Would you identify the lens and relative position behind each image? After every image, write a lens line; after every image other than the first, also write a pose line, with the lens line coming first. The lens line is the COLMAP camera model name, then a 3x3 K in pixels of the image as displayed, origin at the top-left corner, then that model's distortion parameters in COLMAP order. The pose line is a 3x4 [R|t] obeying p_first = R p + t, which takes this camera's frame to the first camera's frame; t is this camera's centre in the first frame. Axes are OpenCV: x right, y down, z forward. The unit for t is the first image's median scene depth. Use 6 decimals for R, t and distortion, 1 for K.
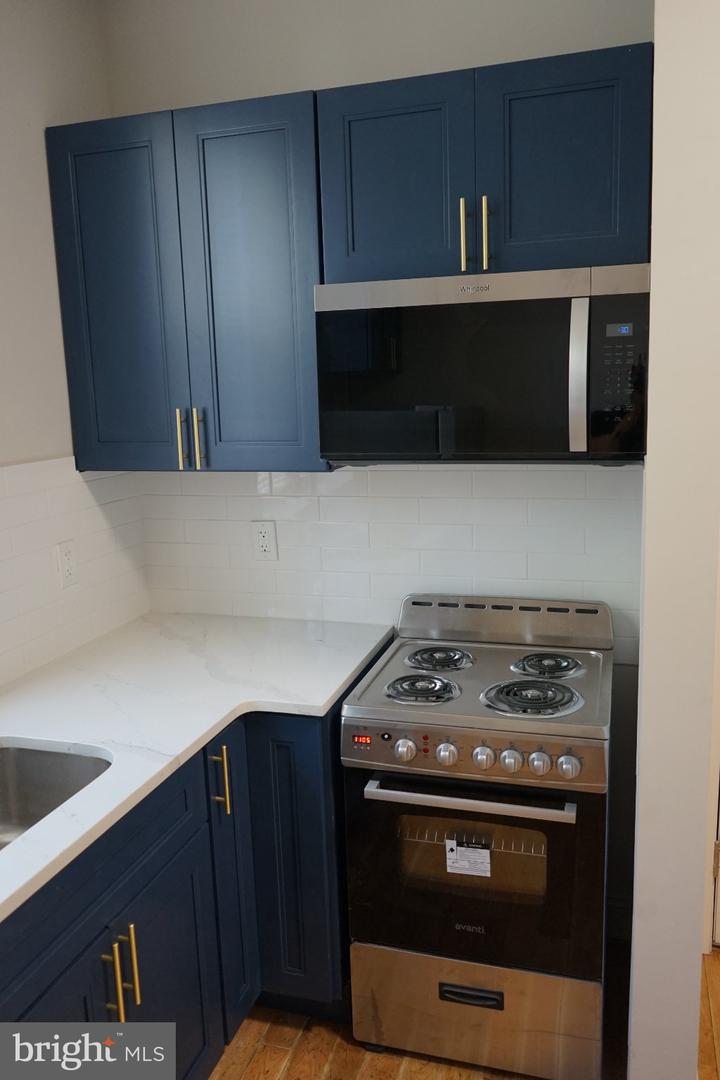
lens RADIAL K [[850.9, 0, 361.9], [0, 850.9, 532.7], [0, 0, 1]] dist [-0.006553, 0.001132]
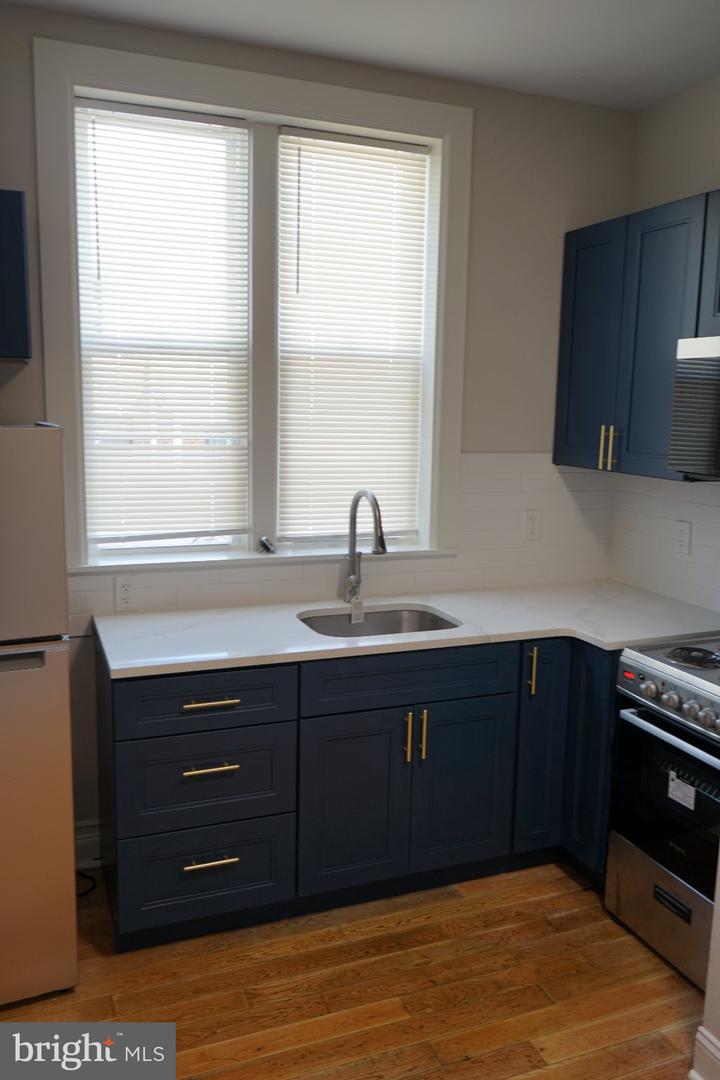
lens RADIAL K [[861.8, 0, 357.5], [0, 861.8, 535.3], [0, 0, 1]] dist [-0.017086, 0.017014]
pose [[0.625634, 0.164798, -0.762512, 0.697542], [-0.181084, 0.981414, 0.063531, 0.016157], [0.758809, 0.098331, 0.643847, -0.214604]]
